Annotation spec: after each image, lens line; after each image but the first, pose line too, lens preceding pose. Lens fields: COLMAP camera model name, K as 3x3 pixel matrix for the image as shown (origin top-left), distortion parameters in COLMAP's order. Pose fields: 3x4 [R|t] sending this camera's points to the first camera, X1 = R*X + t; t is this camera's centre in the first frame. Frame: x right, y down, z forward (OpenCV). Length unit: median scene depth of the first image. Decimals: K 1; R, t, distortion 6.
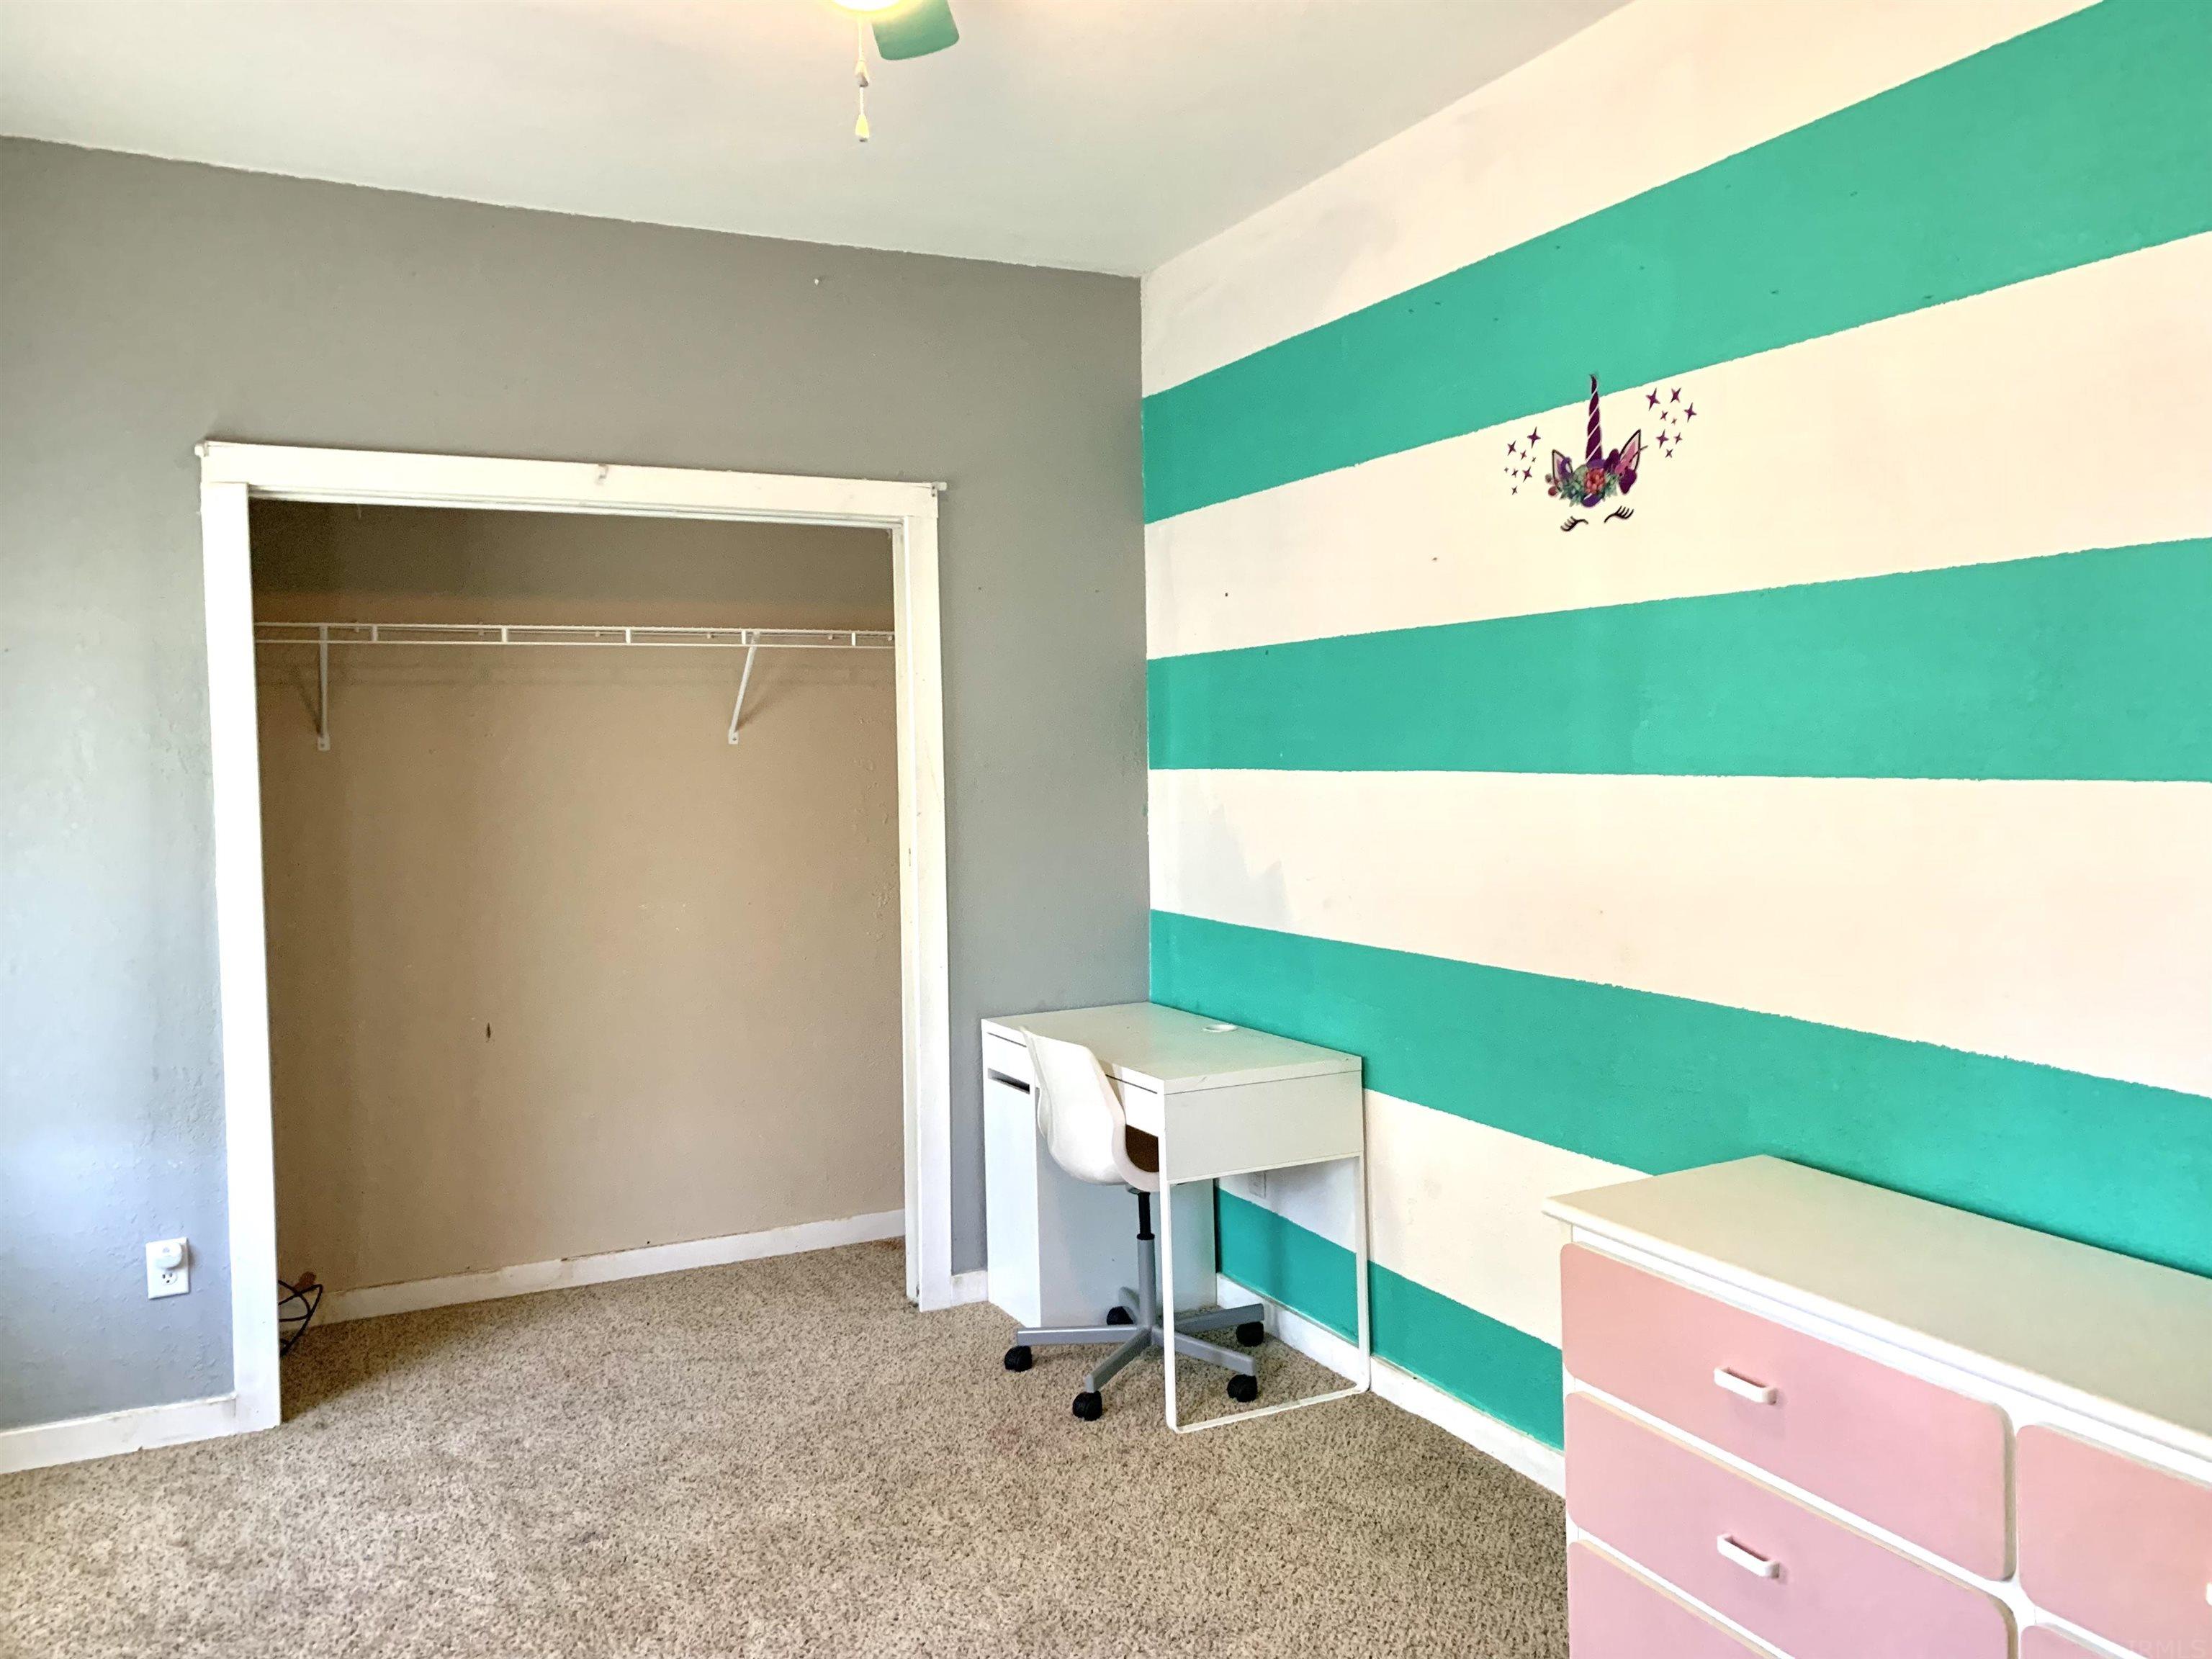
lens RADIAL K [[1681.1, 0, 1109.9], [0, 1681.1, 818.6], [0, 0, 1]] dist [0.012644, -0.017291]
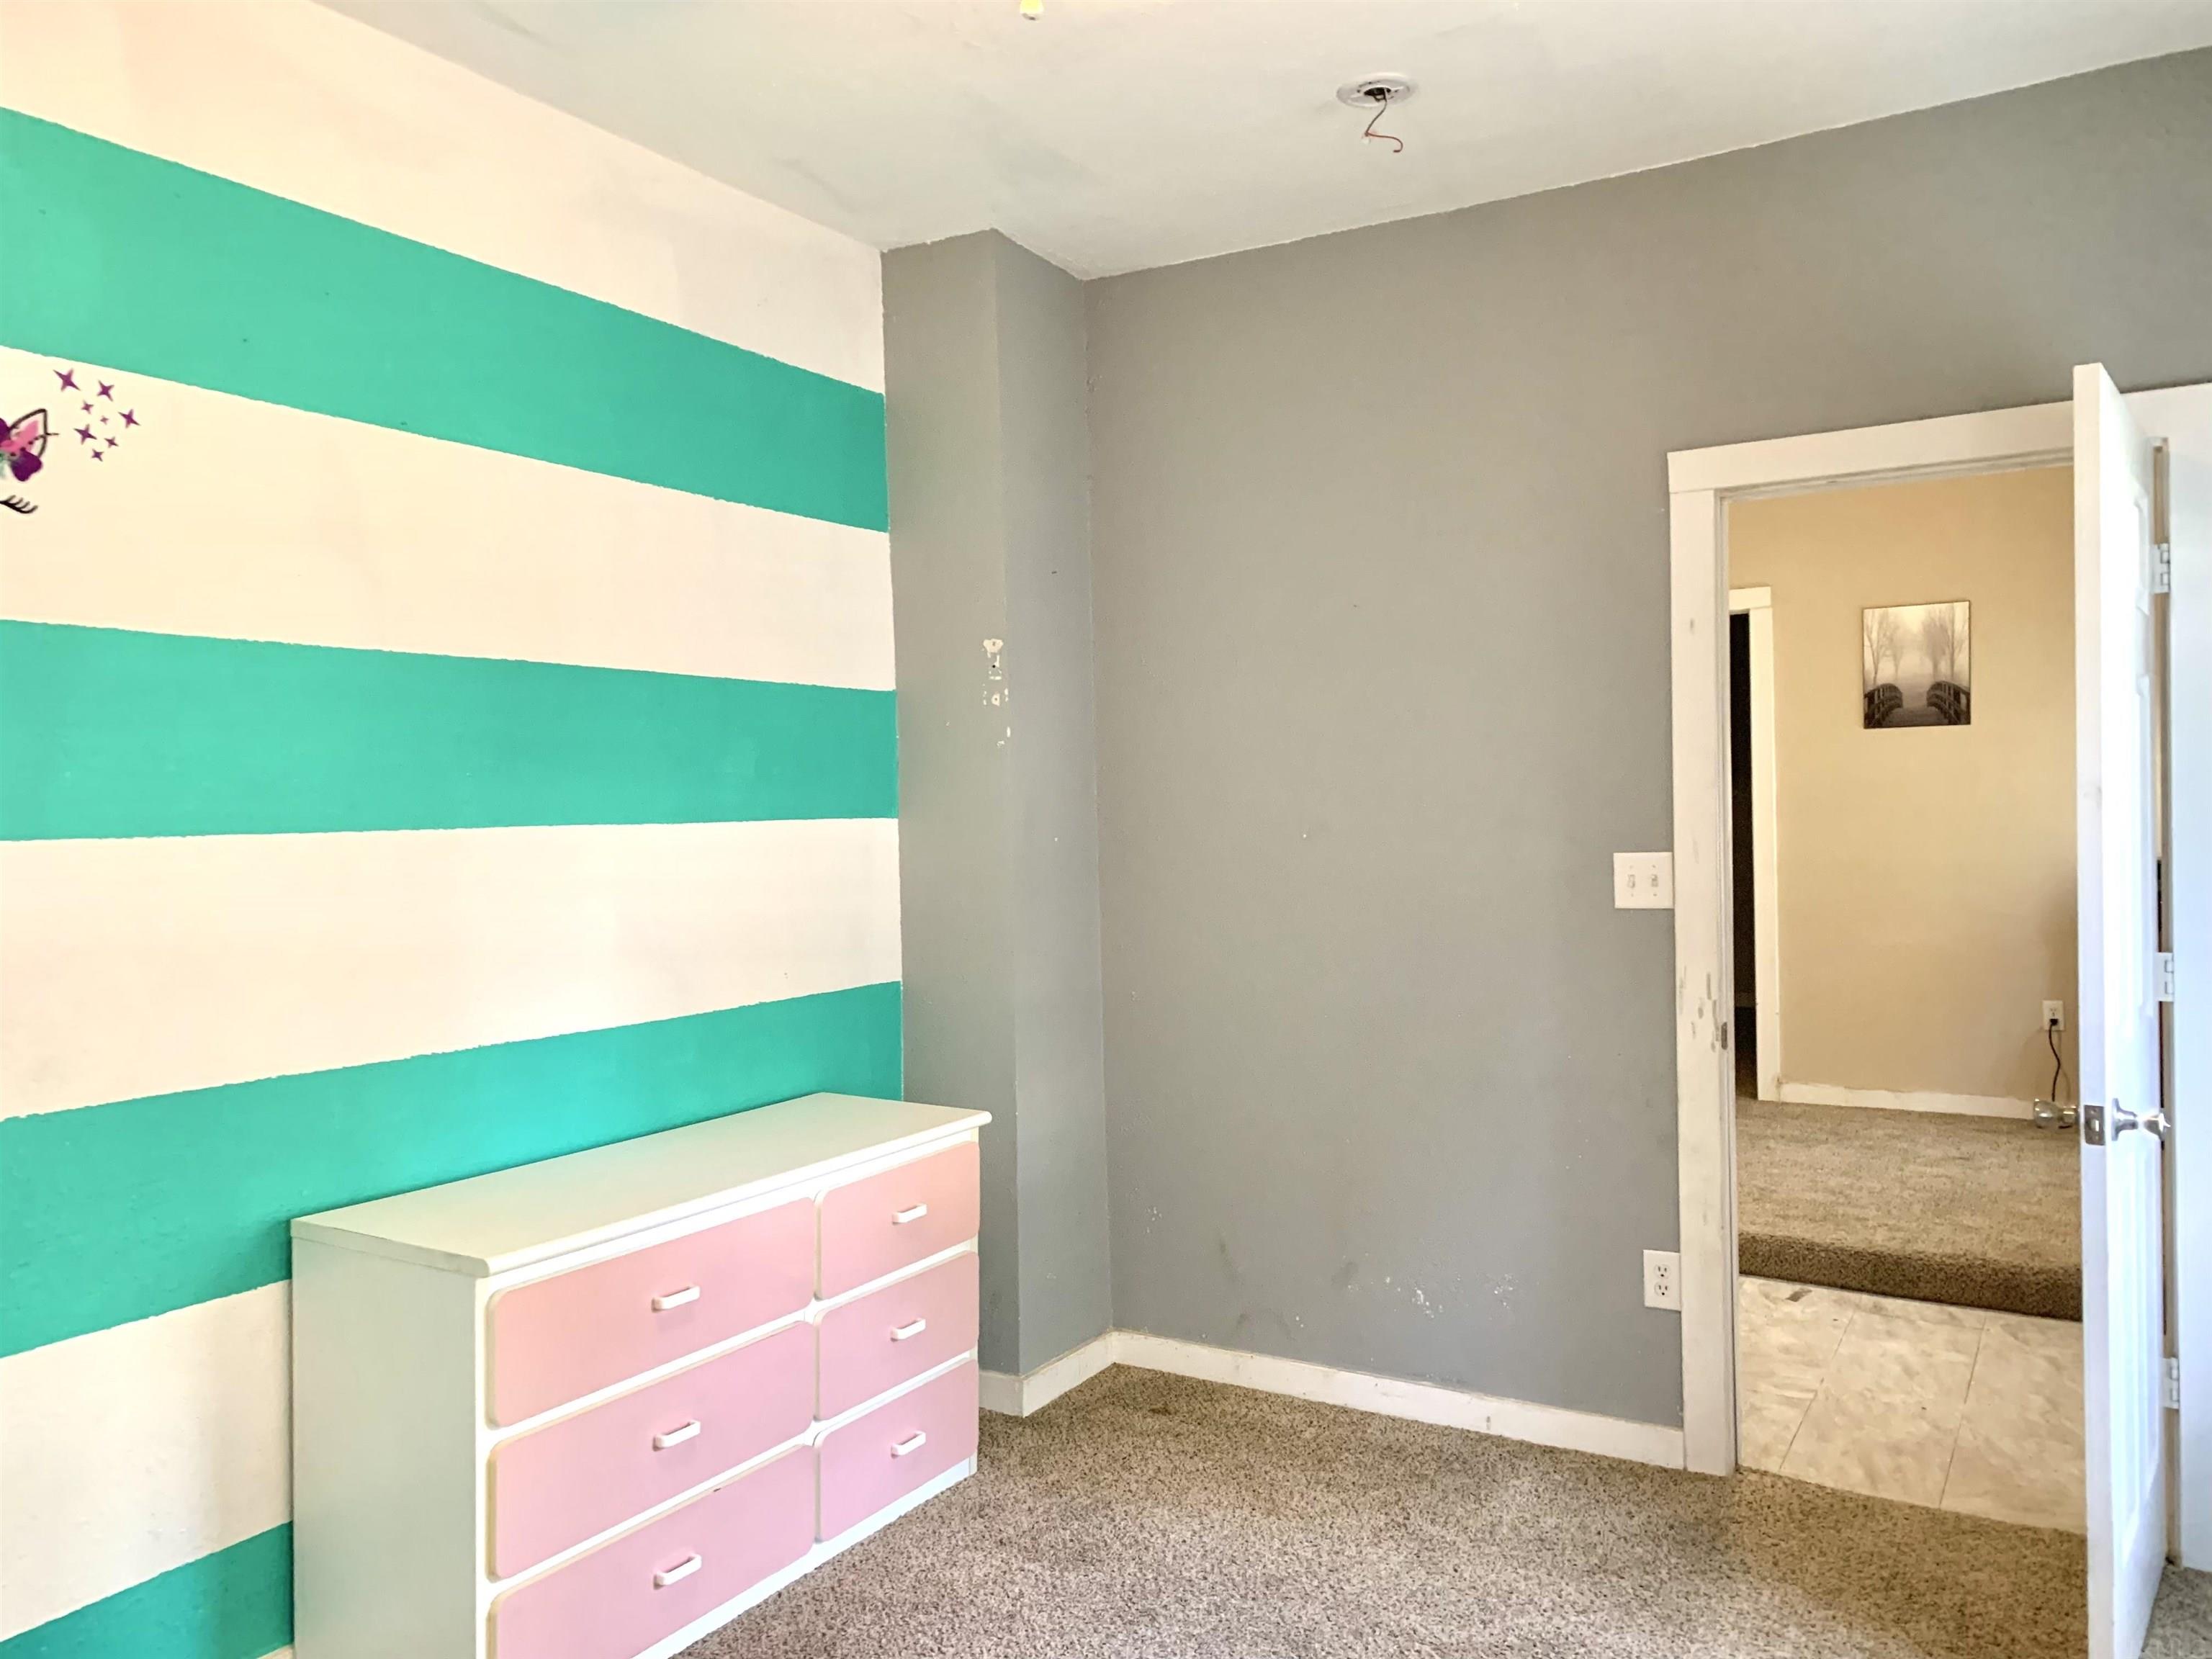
lens RADIAL K [[1681.1, 0, 1089.1], [0, 1681.1, 826.2], [0, 0, 1]] dist [0.012644, -0.017291]
pose [[-0.556141, 0.017390, 0.830906, -0.640608], [0.067534, 0.997420, 0.024326, -0.019209], [-0.828340, 0.069644, -0.555880, 1.074023]]
